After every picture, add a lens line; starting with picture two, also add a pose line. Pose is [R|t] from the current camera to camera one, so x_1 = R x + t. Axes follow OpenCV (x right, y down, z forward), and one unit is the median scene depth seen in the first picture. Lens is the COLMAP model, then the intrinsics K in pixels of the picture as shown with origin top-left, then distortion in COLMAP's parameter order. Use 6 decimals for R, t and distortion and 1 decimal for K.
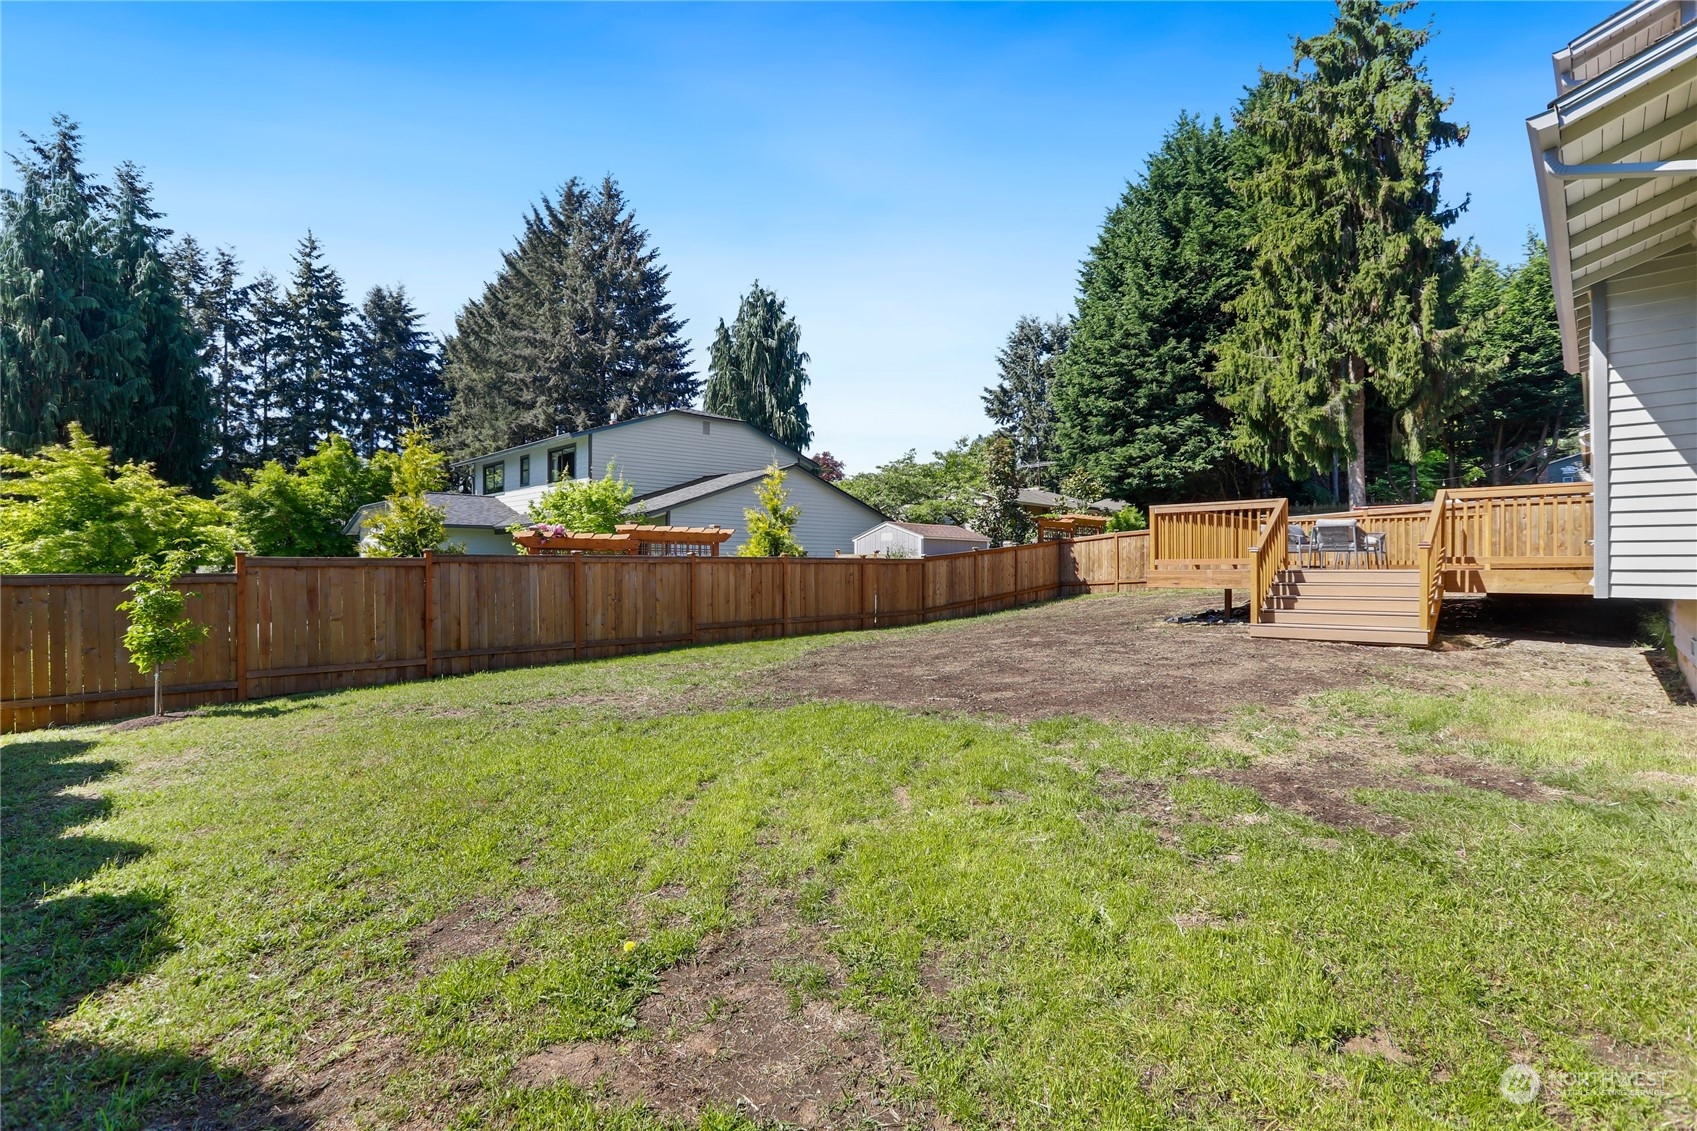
lens RADIAL K [[775.5, 0, 837.4], [0, 775.5, 586.1], [0, 0, 1]] dist [-0.021748, 0.000141]
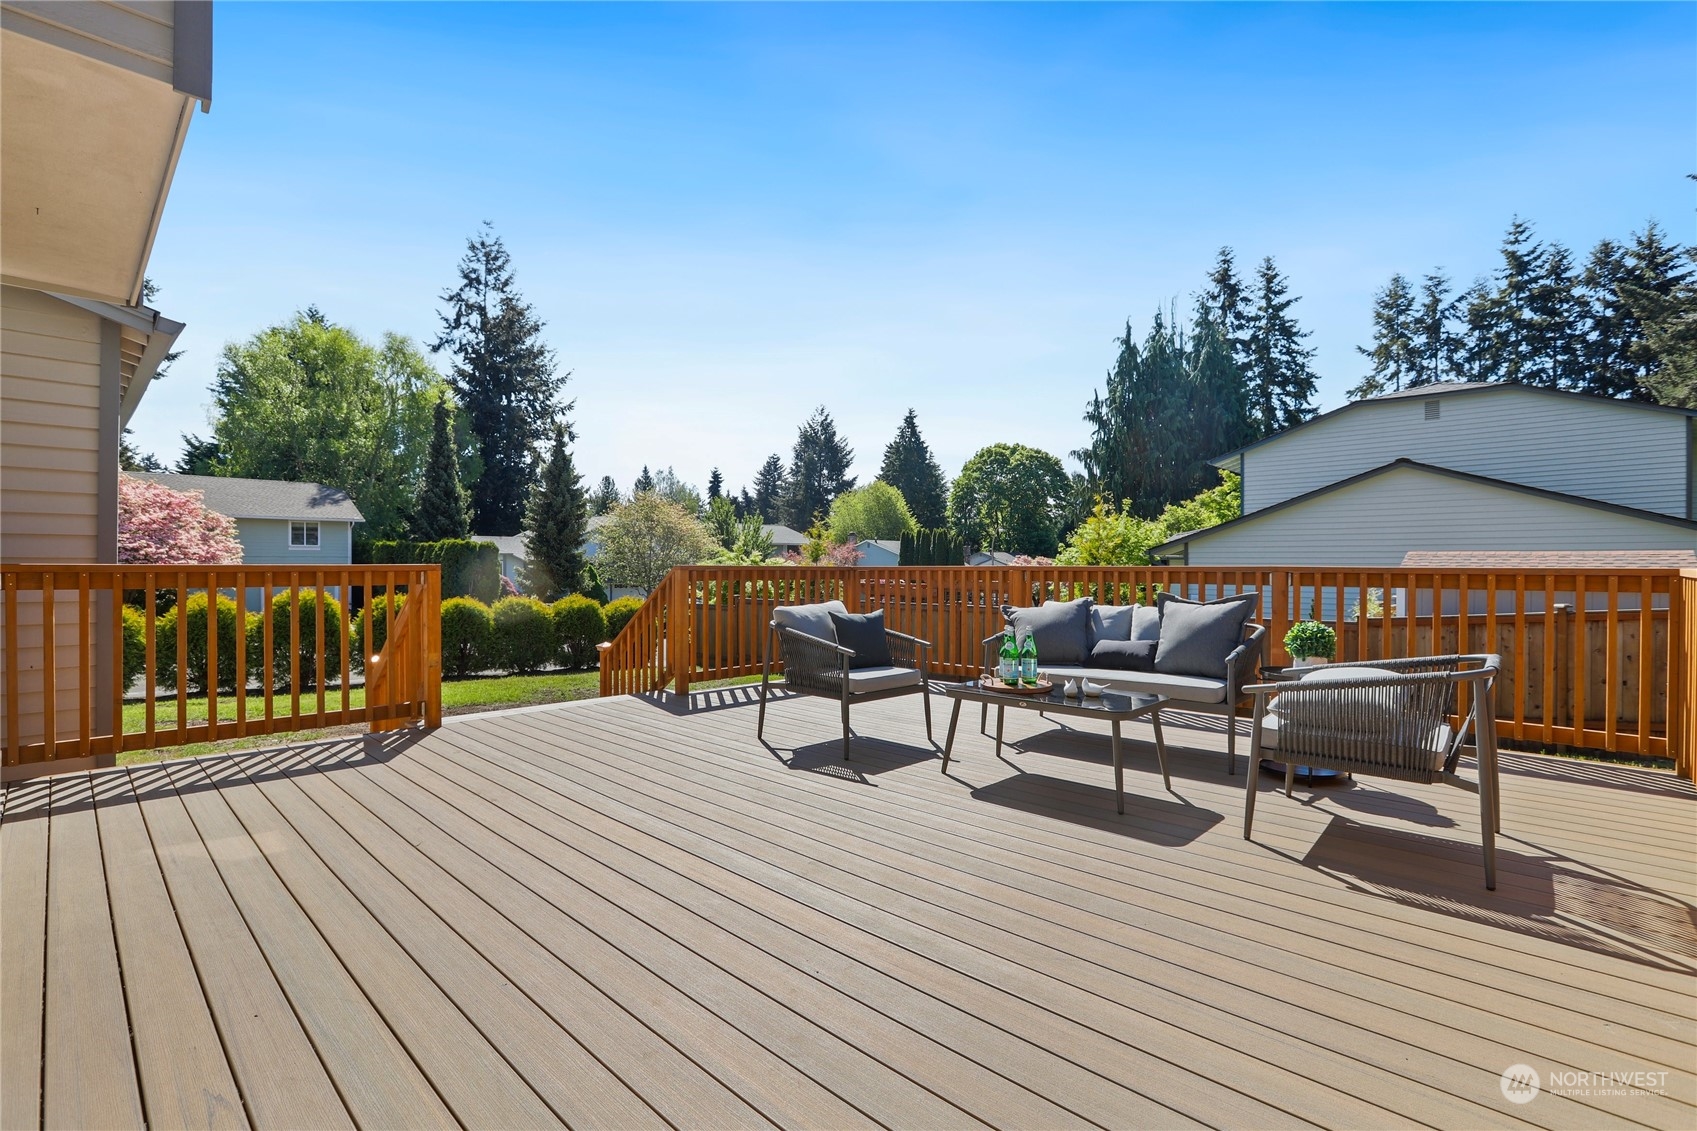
lens RADIAL K [[764.1, 0, 878.5], [0, 764.1, 597.6], [0, 0, 1]] dist [-0.012913, 0.000318]
pose [[0.059668, 0.042049, -0.997332, 0.485895], [-0.028315, 0.998782, 0.040416, -0.047889], [0.997817, 0.025828, 0.060786, 0.474967]]
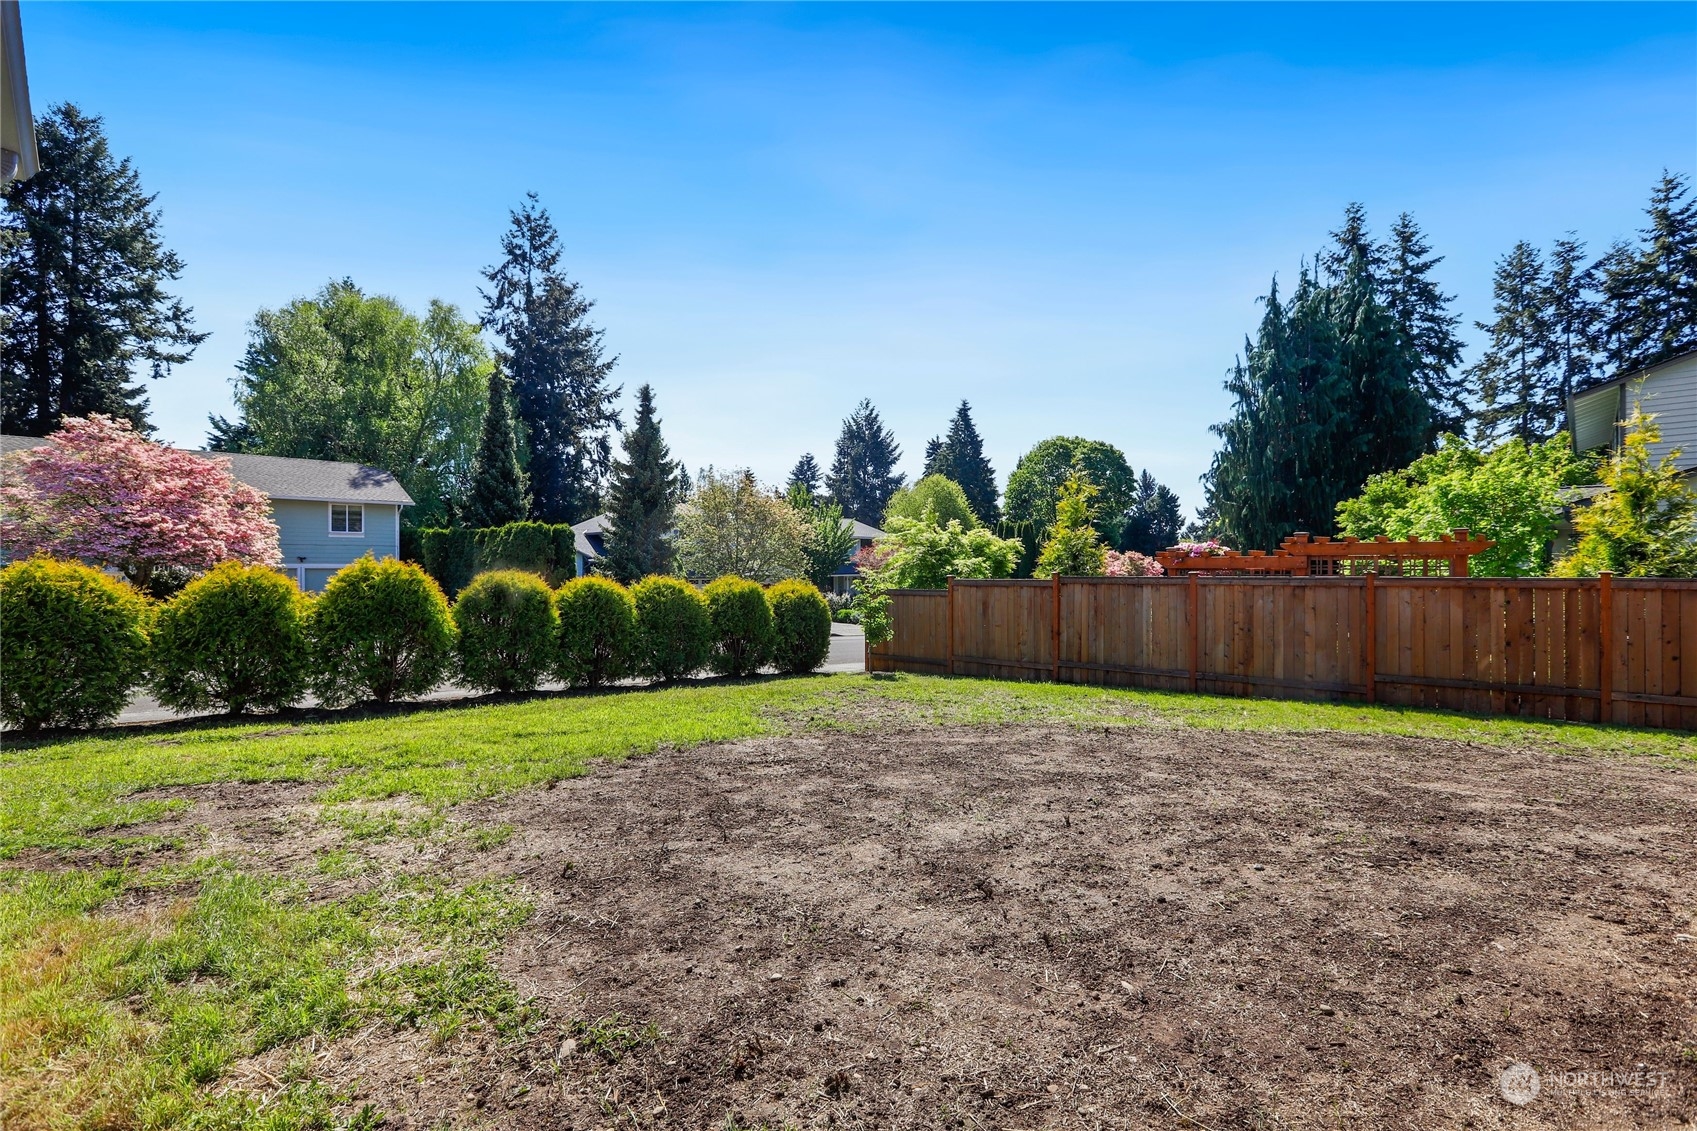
lens RADIAL K [[777.1, 0, 882.5], [0, 777.1, 589.5], [0, 0, 1]] dist [-0.012658, 0.000437]
pose [[0.037144, 0.024464, -0.999010, 0.299311], [-0.024760, 0.999416, 0.023554, -0.019956], [0.999003, 0.023861, 0.037728, 0.323110]]
